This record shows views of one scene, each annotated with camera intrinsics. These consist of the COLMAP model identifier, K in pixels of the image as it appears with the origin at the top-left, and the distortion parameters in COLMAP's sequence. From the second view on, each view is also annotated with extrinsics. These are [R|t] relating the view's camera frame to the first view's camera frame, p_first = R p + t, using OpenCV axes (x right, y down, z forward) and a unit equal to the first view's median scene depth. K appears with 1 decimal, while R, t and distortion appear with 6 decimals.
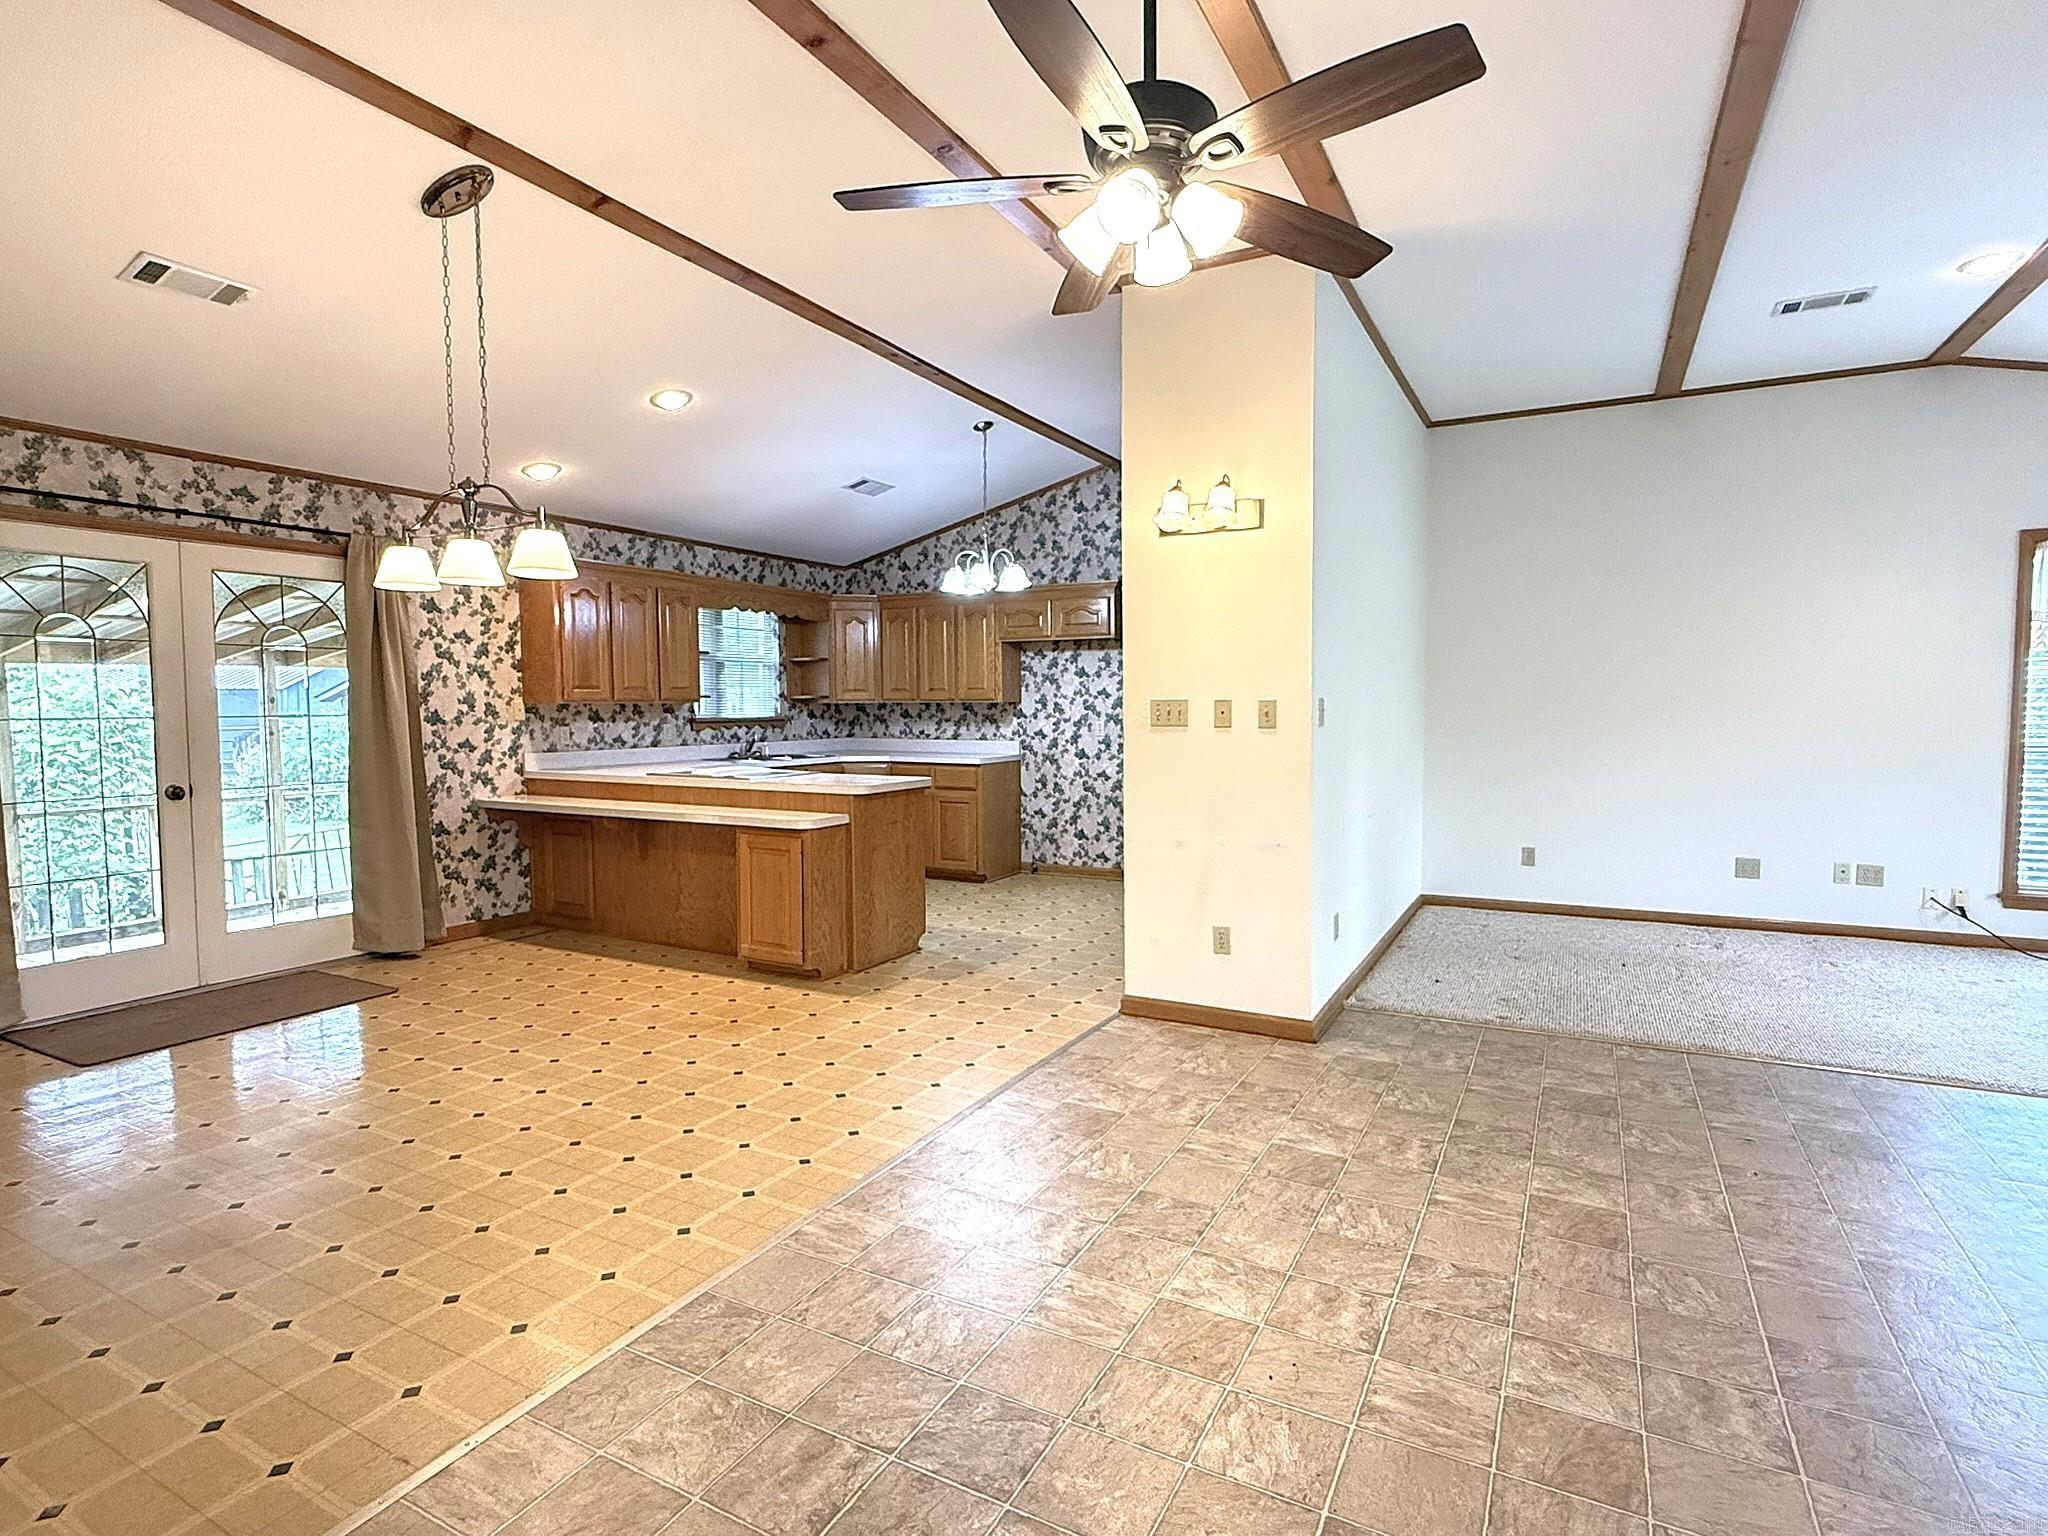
lens RADIAL K [[1034.5, 0, 1020.9], [0, 1034.5, 764.3], [0, 0, 1]] dist [0.000543, -0.000032]
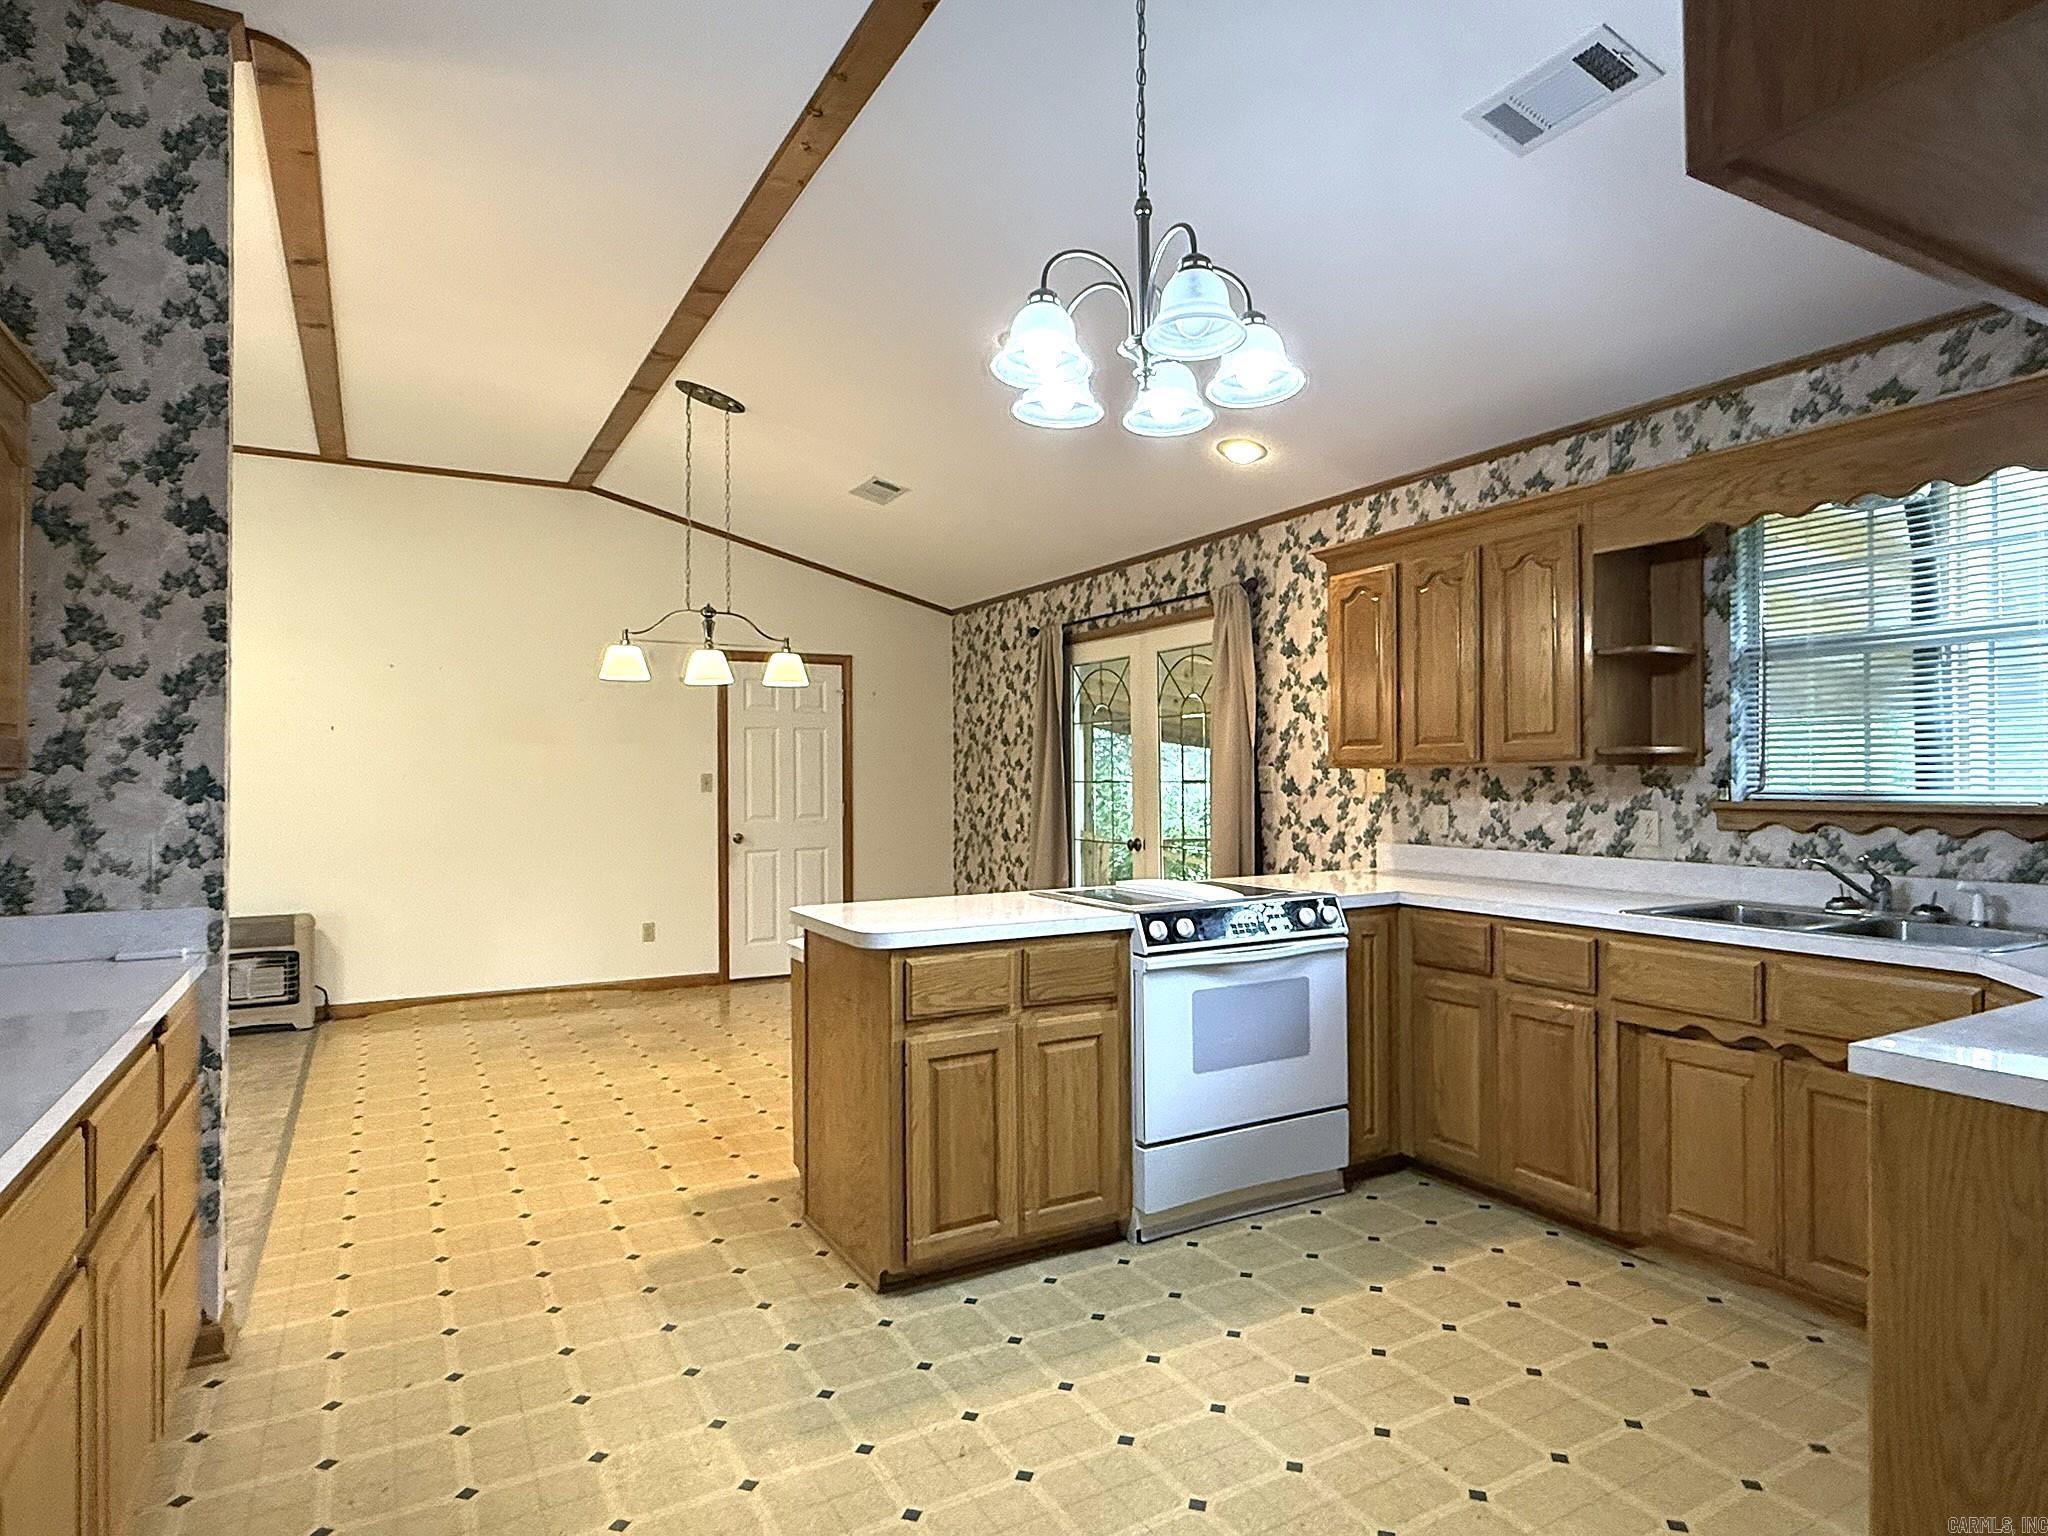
lens RADIAL K [[1146.7, 0, 1011.3], [0, 1146.7, 765.2], [0, 0, 1]] dist [0.001269, 0.000597]
pose [[-0.543357, -0.000856, -0.839501, 0.224141], [-0.042500, 0.998745, 0.026489, -0.056230], [0.838425, 0.050072, -0.542712, 0.965327]]
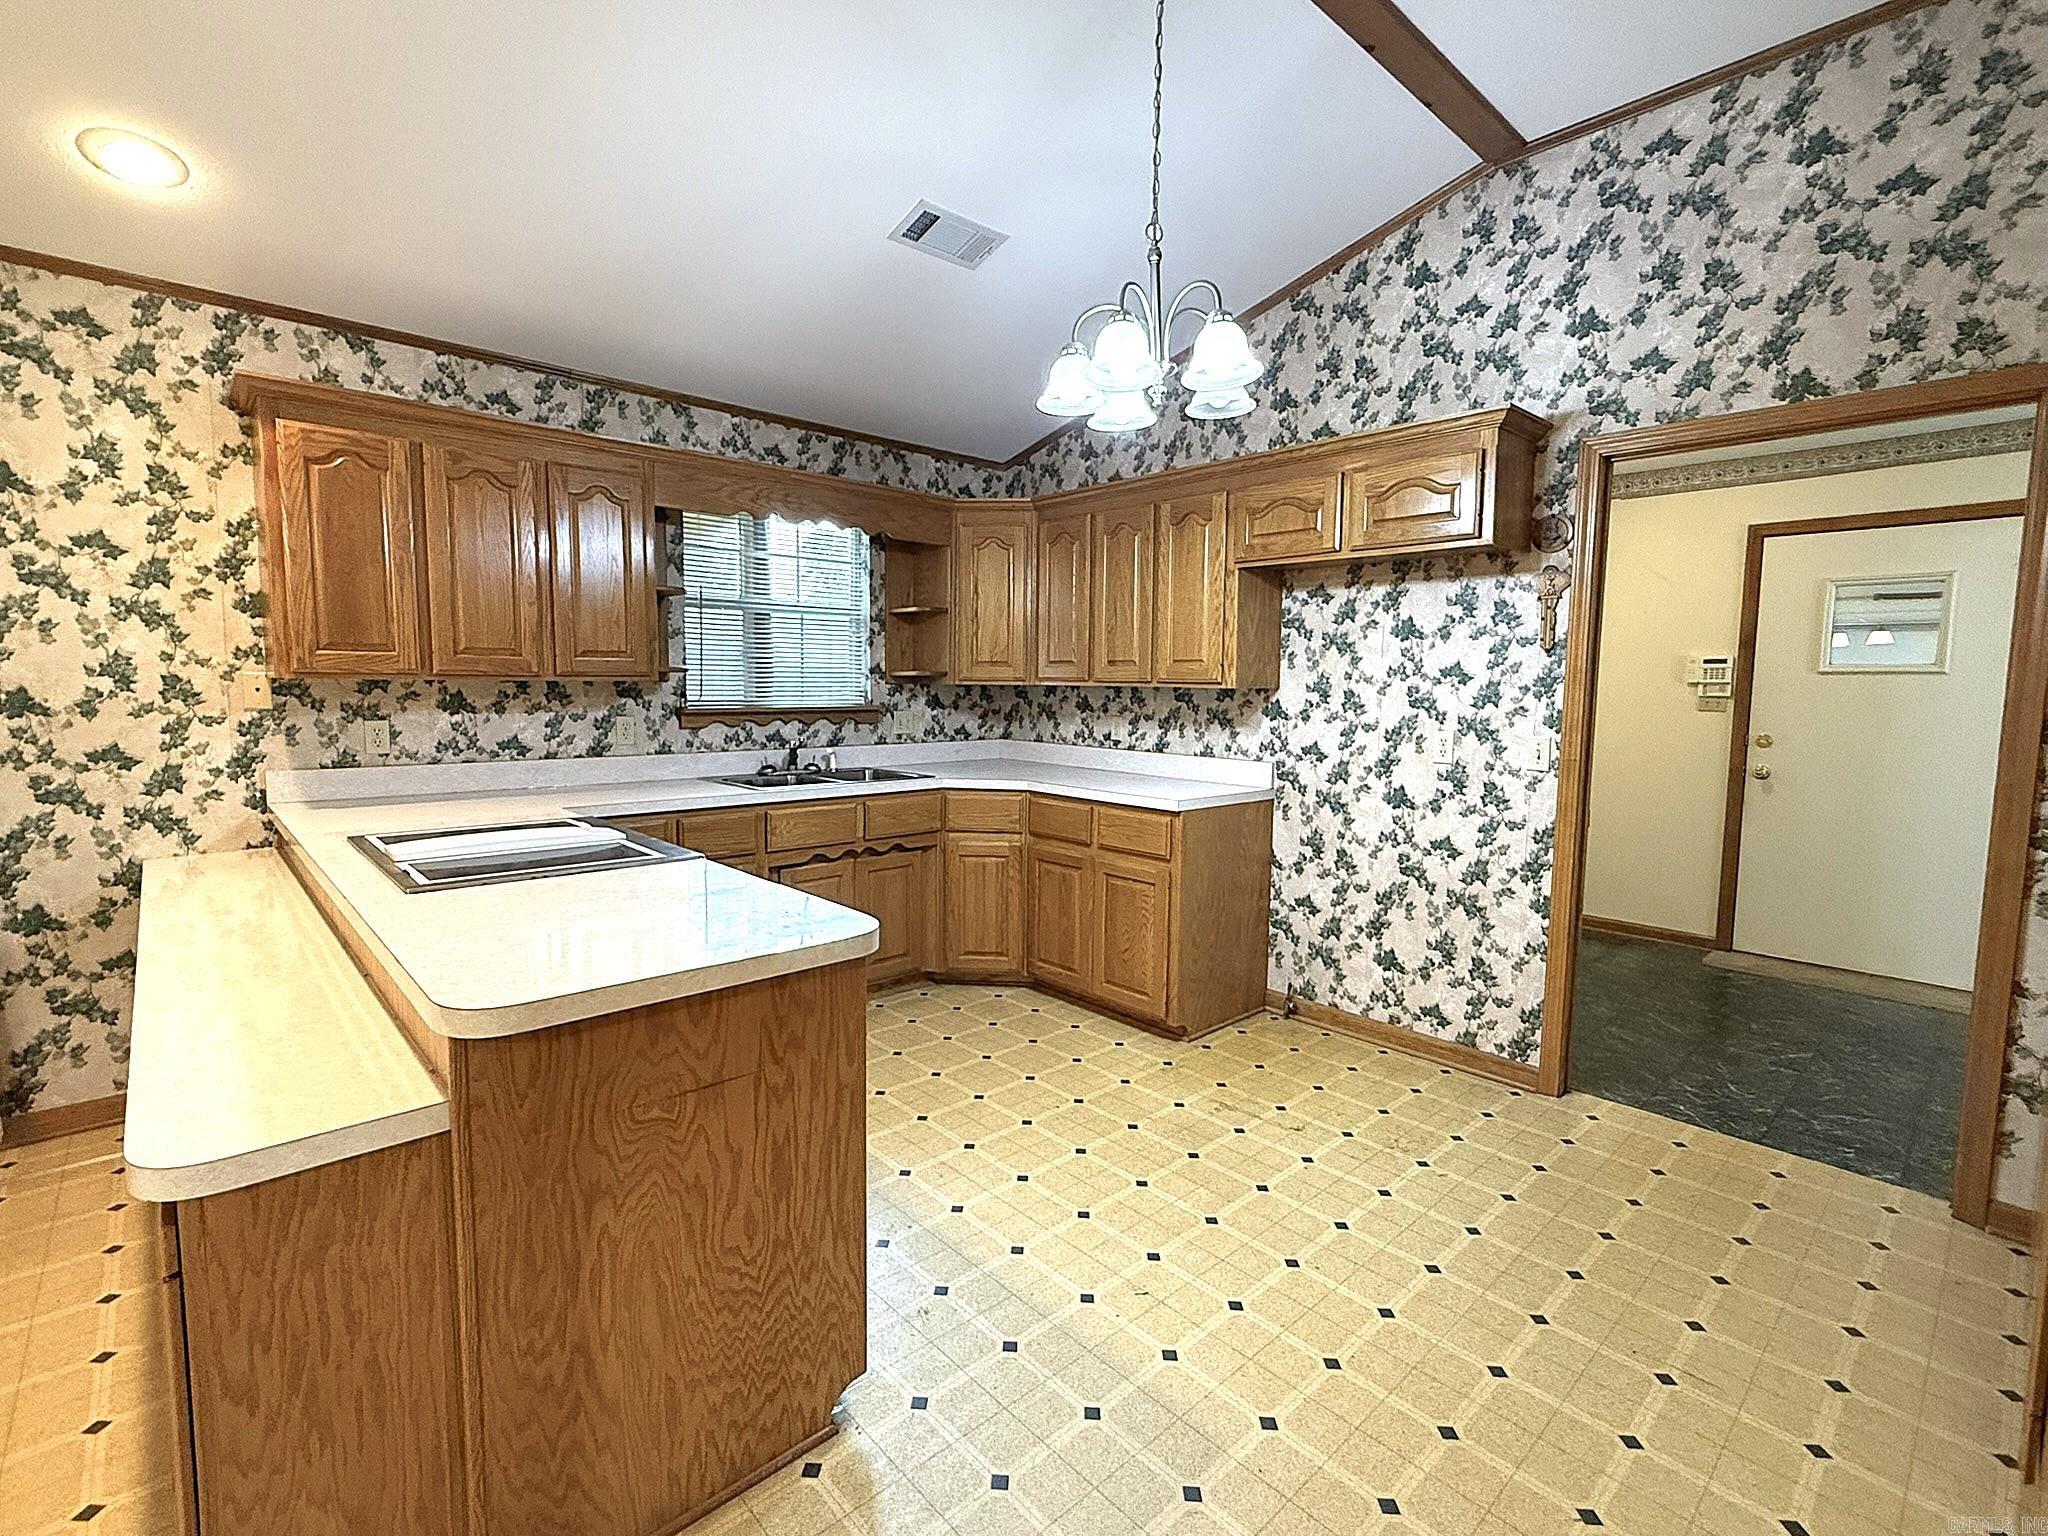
lens RADIAL K [[932.1, 0, 1025.0], [0, 932.1, 766.4], [0, 0, 1]] dist [-0.000831, 0.000254]
pose [[0.944432, 0.044791, -0.325641, 0.035618], [-0.034703, 0.998723, 0.036725, -0.035333], [0.326870, -0.023383, 0.944780, 0.541467]]
